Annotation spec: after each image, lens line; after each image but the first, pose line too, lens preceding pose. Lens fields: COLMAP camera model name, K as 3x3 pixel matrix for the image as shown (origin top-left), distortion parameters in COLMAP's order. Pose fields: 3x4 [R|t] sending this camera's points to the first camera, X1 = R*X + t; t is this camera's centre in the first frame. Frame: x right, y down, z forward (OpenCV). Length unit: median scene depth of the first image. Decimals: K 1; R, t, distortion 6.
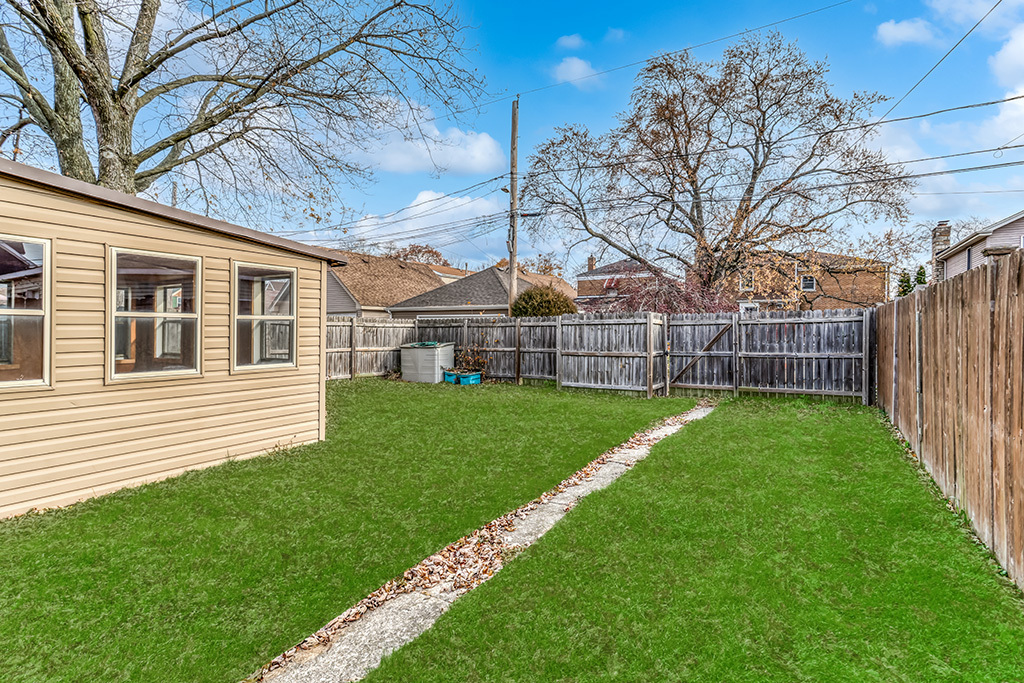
lens RADIAL K [[481.4, 0, 511.4], [0, 481.4, 325.6], [0, 0, 1]] dist [0.000095, 0.000057]
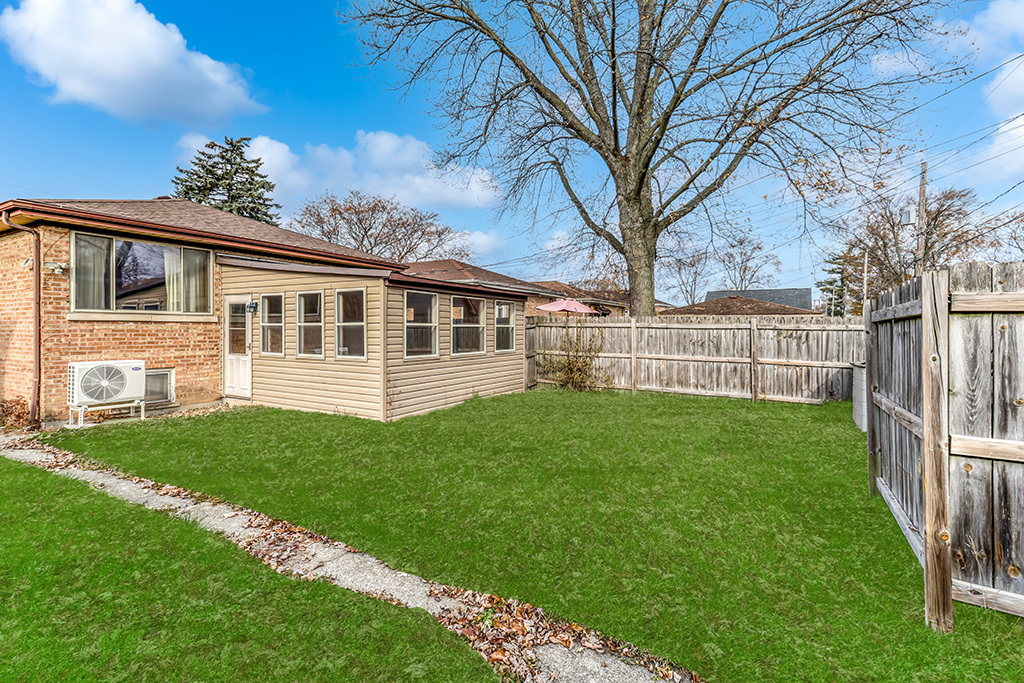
lens RADIAL K [[481.4, 0, 511.4], [0, 481.4, 325.6], [0, 0, 1]] dist [0.000095, 0.000057]
pose [[0.023329, -0.004443, -0.999718, 0.417516], [0.003431, 0.999985, -0.004365, -0.002161], [0.999722, -0.003328, 0.023344, 0.630789]]
